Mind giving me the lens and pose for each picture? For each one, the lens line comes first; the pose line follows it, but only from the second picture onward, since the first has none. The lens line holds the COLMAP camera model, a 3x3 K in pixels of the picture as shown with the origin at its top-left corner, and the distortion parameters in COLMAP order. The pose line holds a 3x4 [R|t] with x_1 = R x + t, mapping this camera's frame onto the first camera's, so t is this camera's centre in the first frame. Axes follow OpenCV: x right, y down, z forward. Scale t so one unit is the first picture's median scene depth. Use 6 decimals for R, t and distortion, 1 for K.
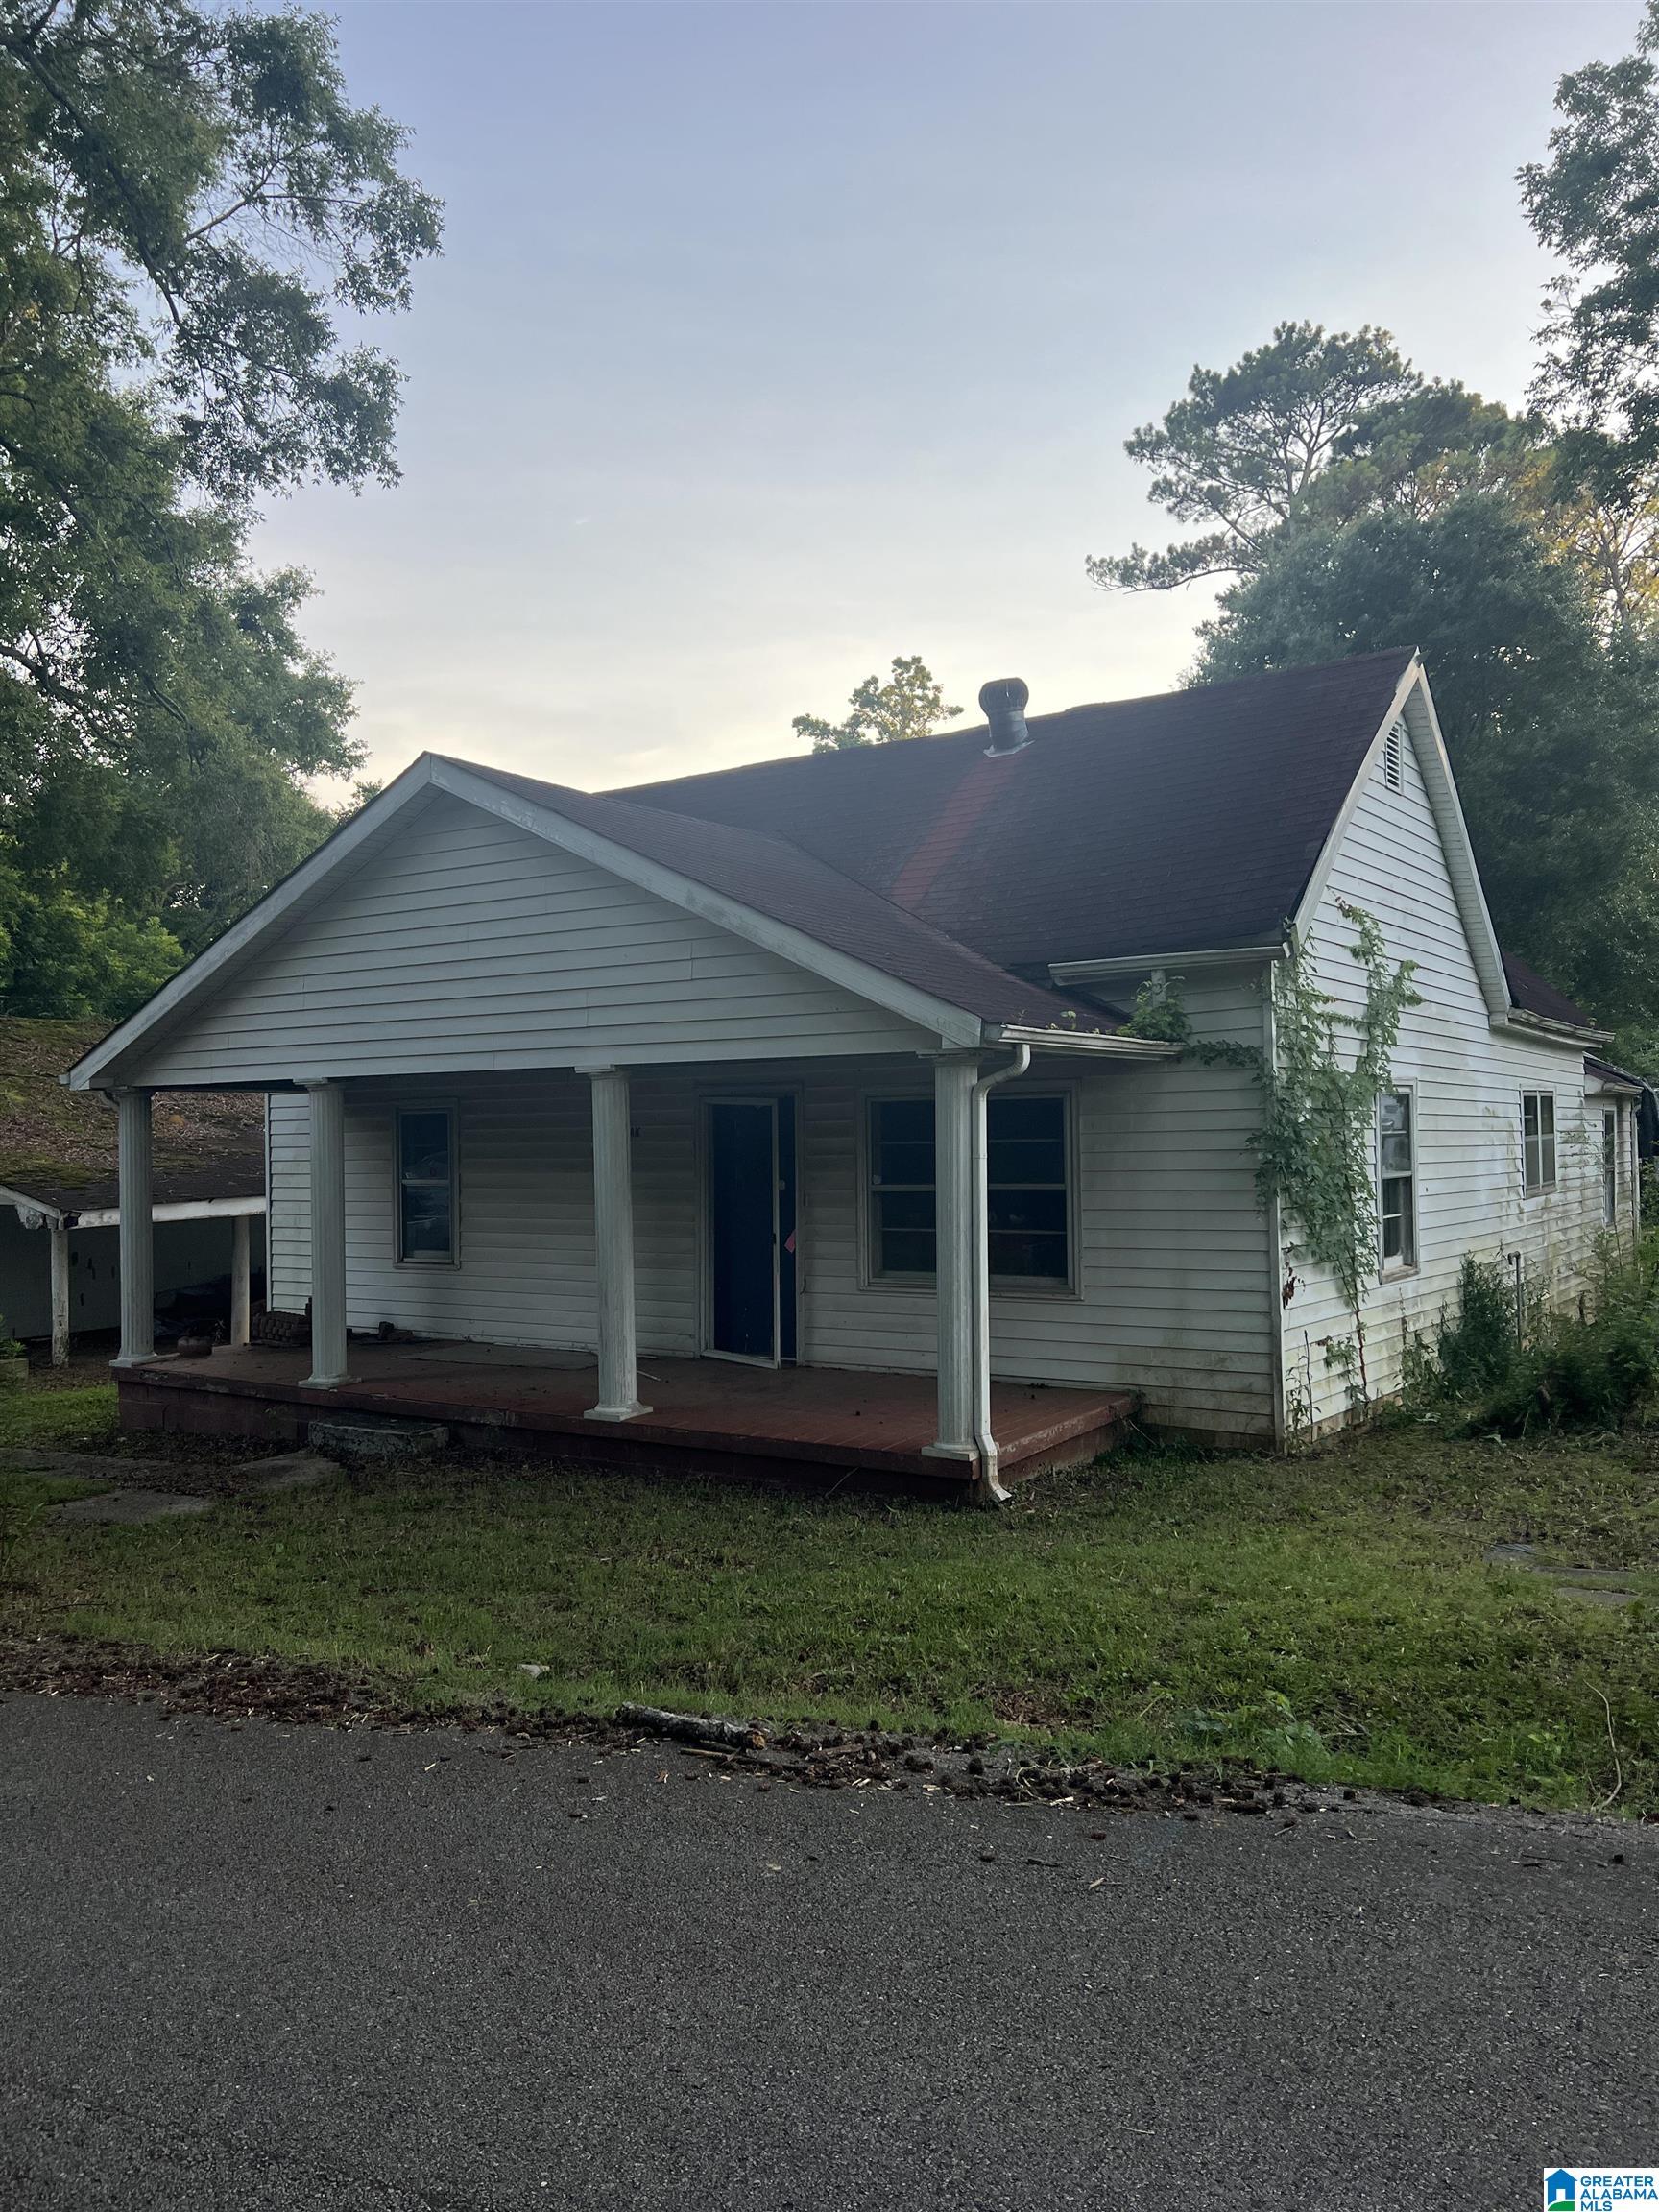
lens RADIAL K [[1668.6, 0, 828.9], [0, 1668.6, 1104.4], [0, 0, 1]] dist [0.047556, -0.054462]
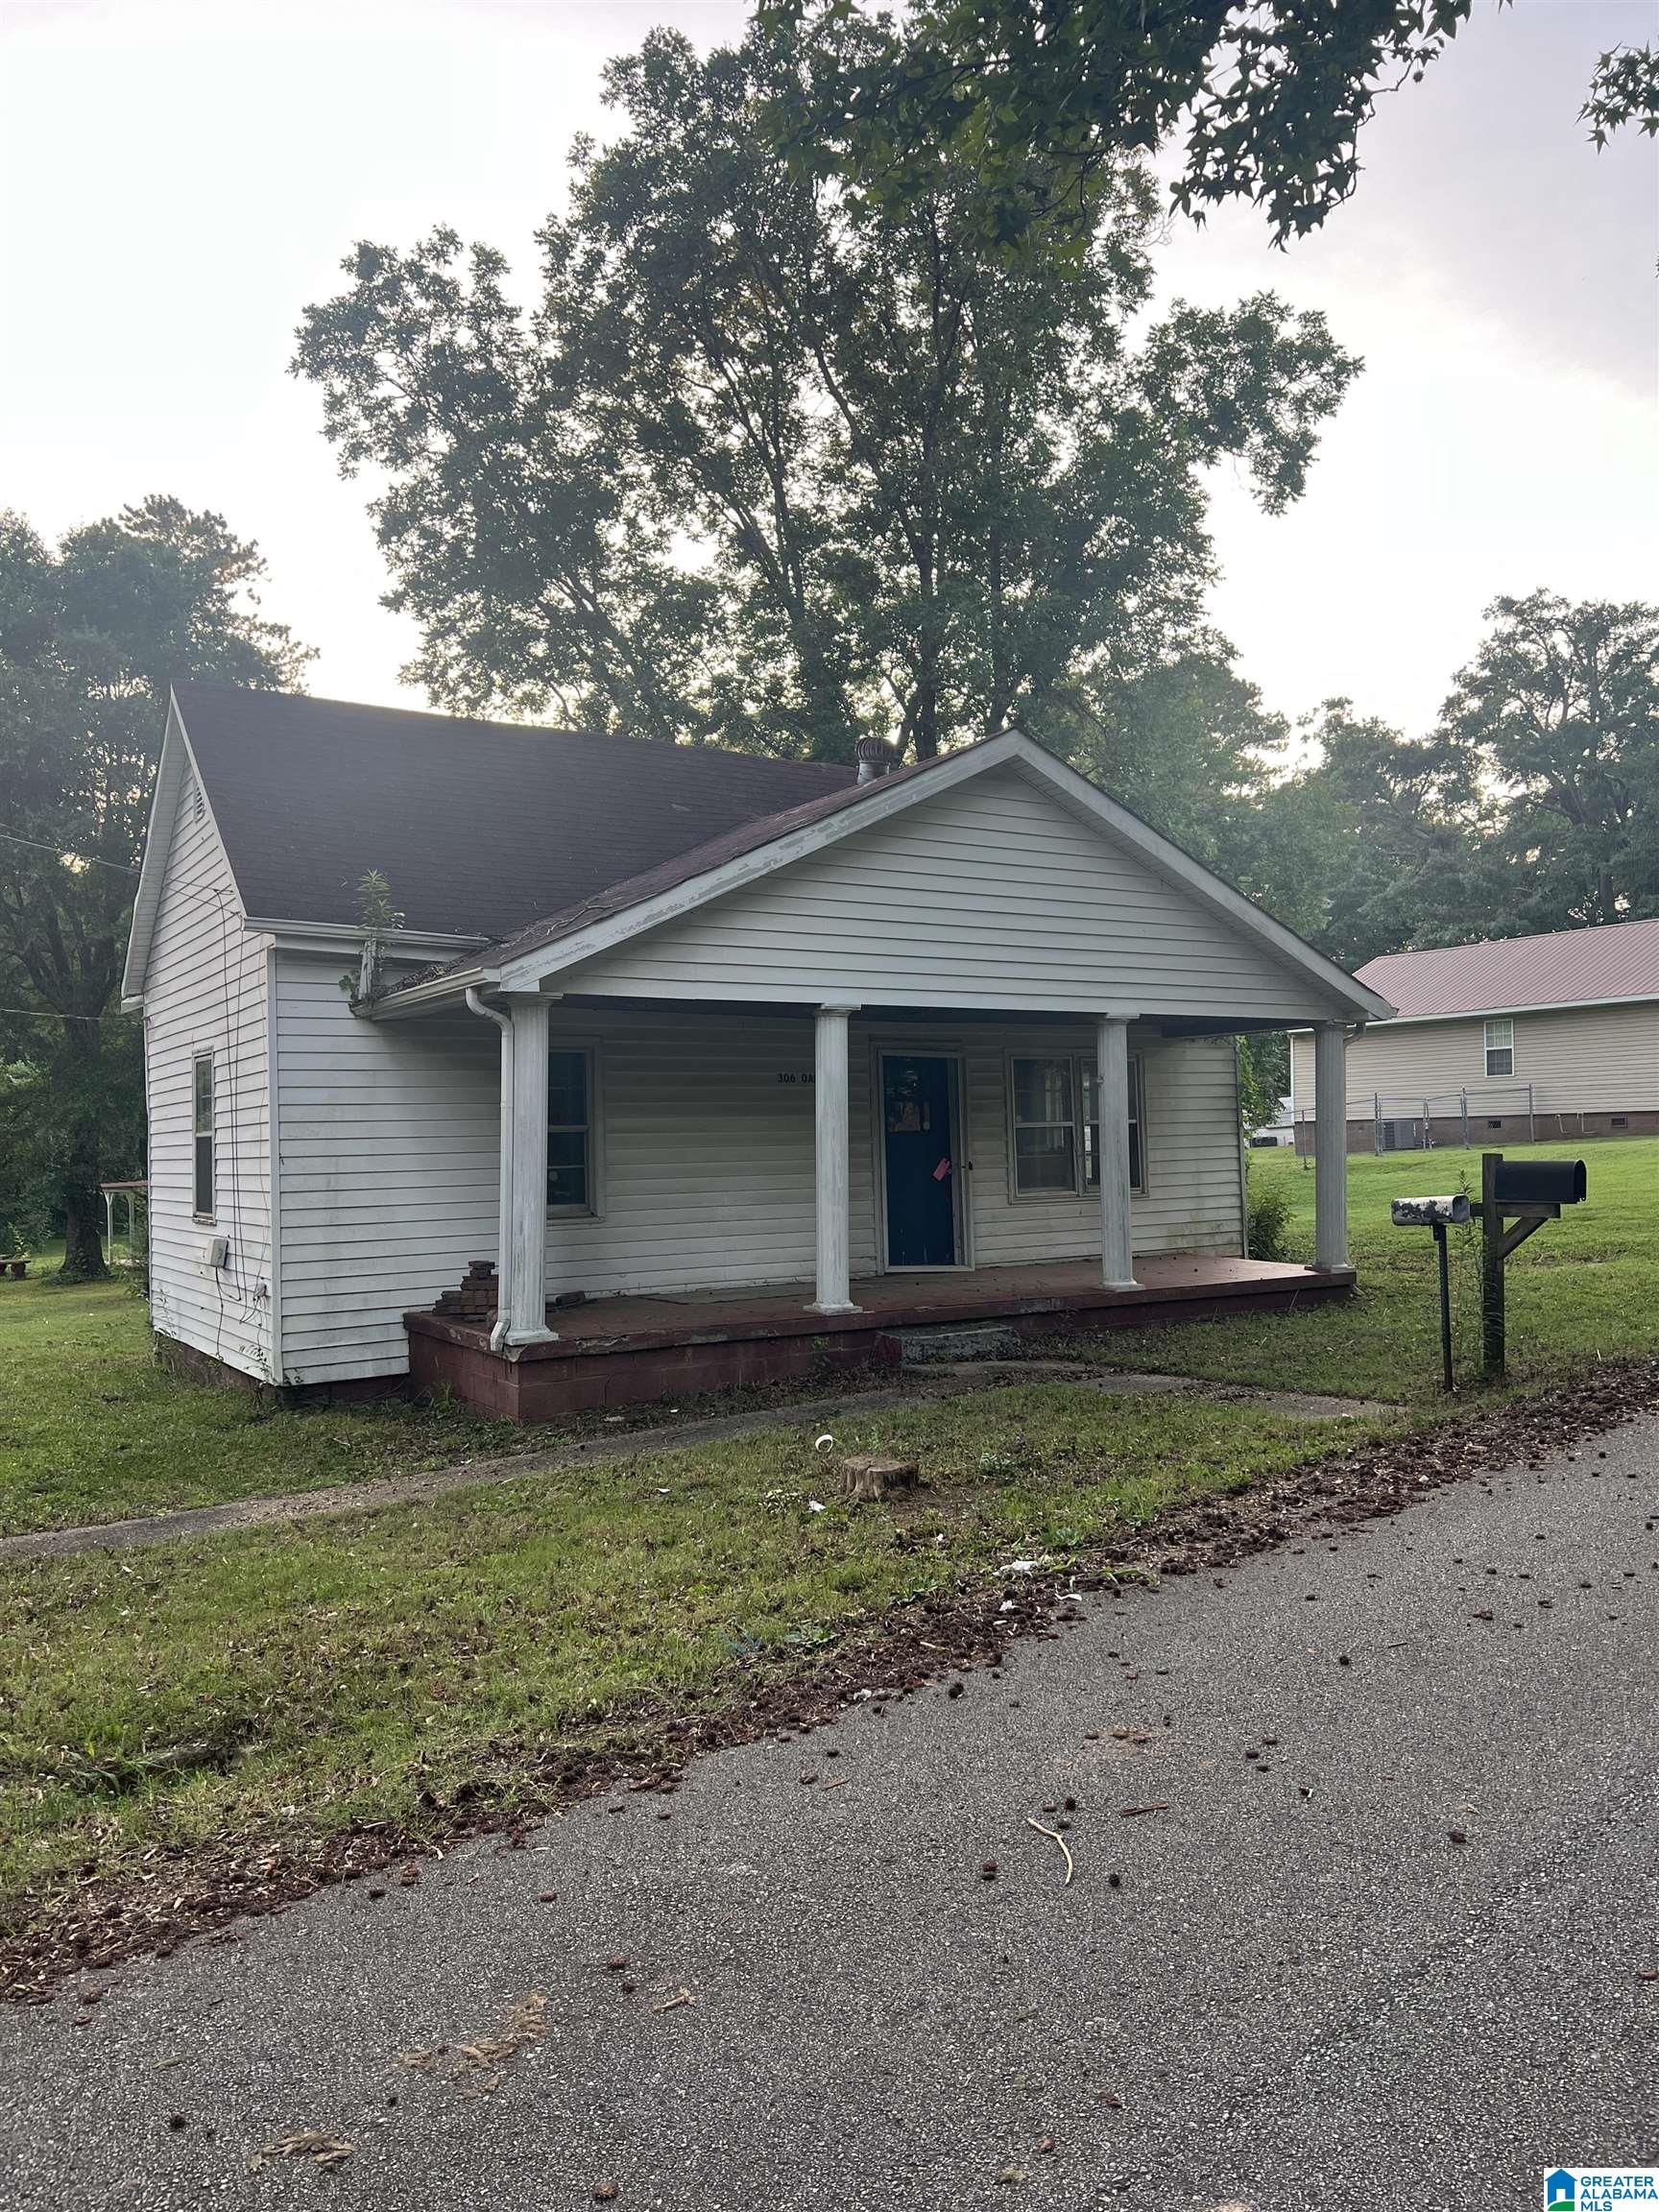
lens RADIAL K [[1668.6, 0, 826.0], [0, 1668.6, 1111.9], [0, 0, 1]] dist [0.047556, -0.054462]
pose [[0.386675, 0.029040, 0.921759, -0.260573], [0.003440, 0.999452, -0.032931, 0.017385], [-0.922210, 0.015905, 0.386363, 0.133162]]
